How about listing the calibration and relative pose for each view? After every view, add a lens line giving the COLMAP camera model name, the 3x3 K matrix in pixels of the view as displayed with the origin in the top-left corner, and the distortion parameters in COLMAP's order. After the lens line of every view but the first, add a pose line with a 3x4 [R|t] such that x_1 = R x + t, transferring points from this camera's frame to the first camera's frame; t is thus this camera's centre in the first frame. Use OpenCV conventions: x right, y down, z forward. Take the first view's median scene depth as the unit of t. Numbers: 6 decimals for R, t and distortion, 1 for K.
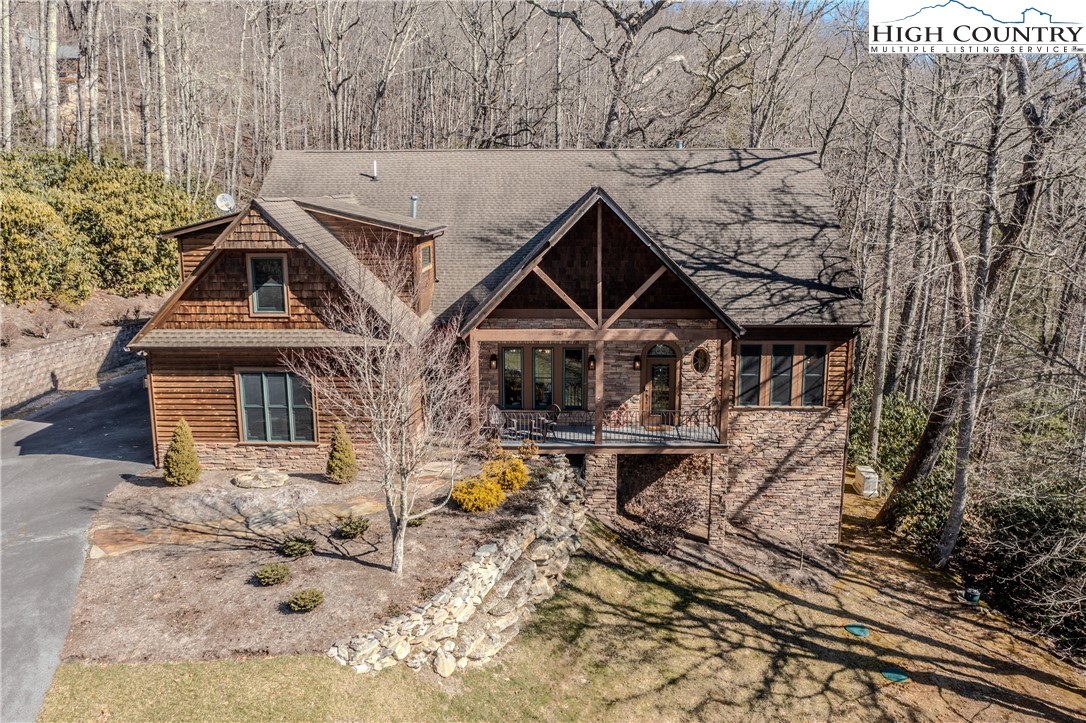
lens RADIAL K [[864.8, 0, 542.9], [0, 864.8, 353.9], [0, 0, 1]] dist [-0.010646, -0.005747]
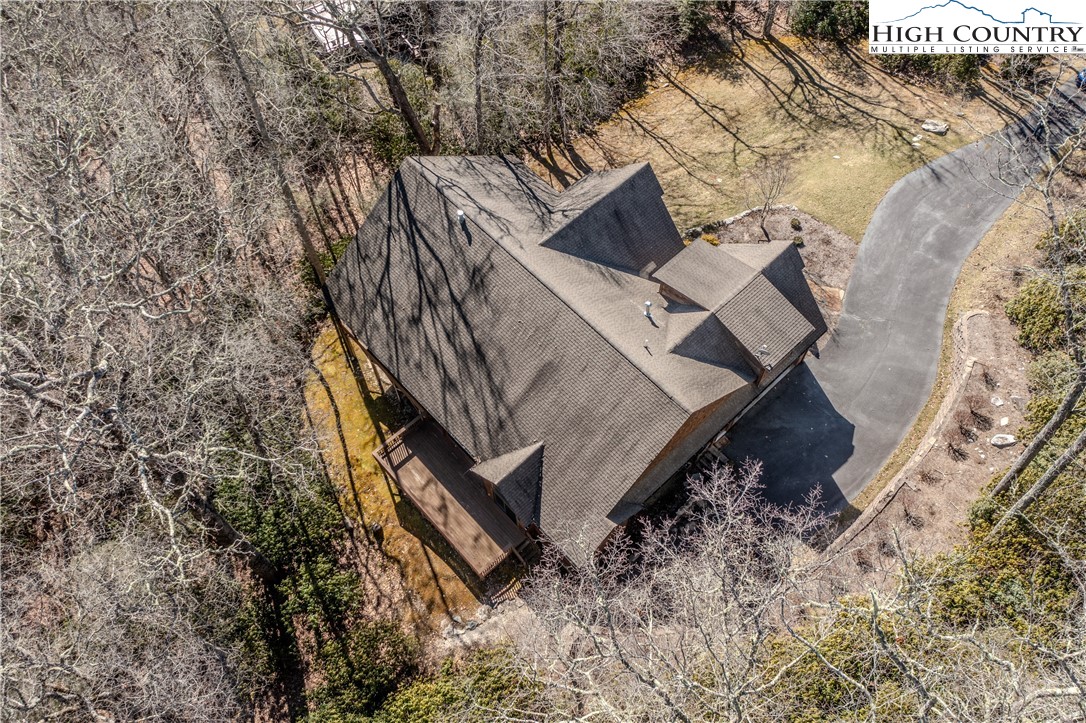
lens RADIAL K [[849.6, 0, 532.2], [0, 849.6, 363.2], [0, 0, 1]] dist [-0.027004, -0.005927]
pose [[-0.704550, -0.615285, 0.353600, -0.703381], [0.156984, 0.350798, 0.923199, -1.814863], [-0.692073, 0.705950, -0.150565, 1.731314]]
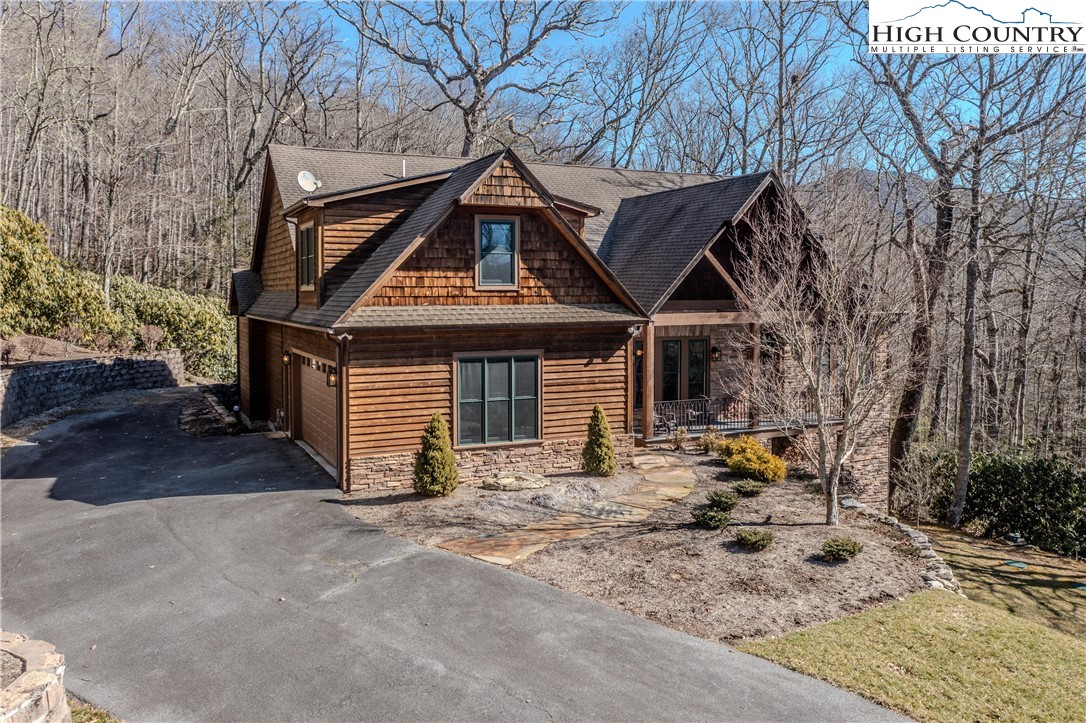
lens RADIAL K [[874.8, 0, 541.5], [0, 874.8, 330.8], [0, 0, 1]] dist [-0.007678, -0.003952]
pose [[0.887795, -0.019125, 0.459842, -0.634198], [0.088358, 0.987633, -0.129513, 0.104845], [-0.451678, 0.155612, 0.878505, 0.220481]]
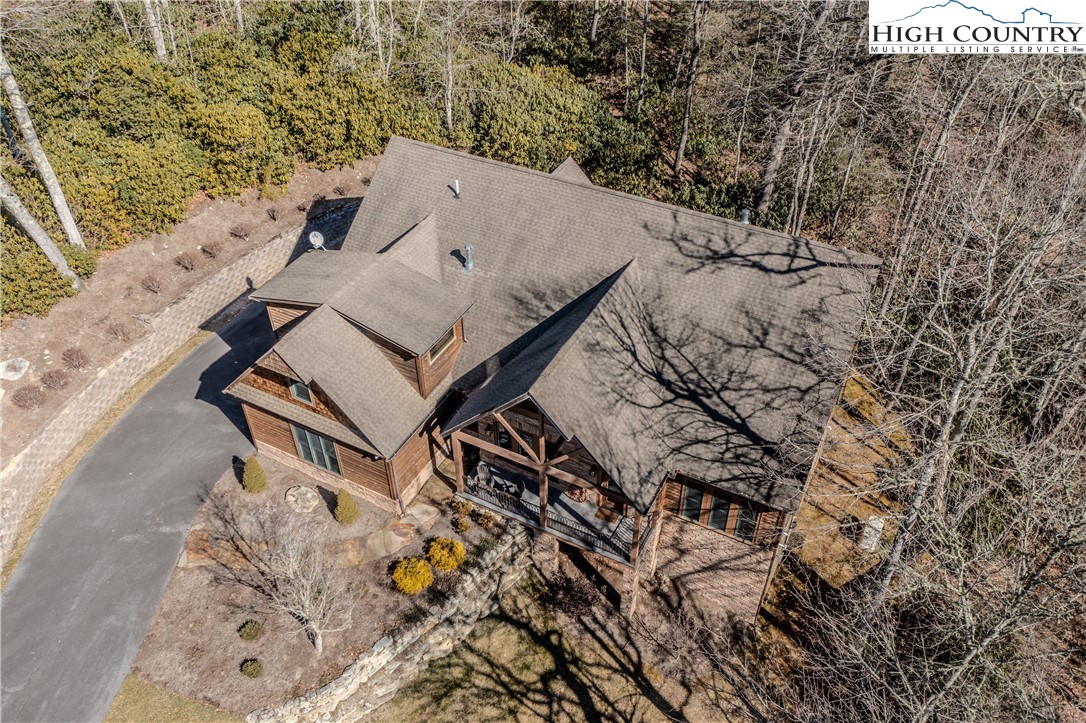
lens RADIAL K [[861.1, 0, 543.0], [0, 861.1, 361.5], [0, 0, 1]] dist [-0.012932, -0.001751]
pose [[0.900535, 0.279568, -0.332984, 0.429261], [-0.076992, 0.856296, 0.510714, -0.771432], [0.427913, -0.434279, 0.792649, 0.109485]]
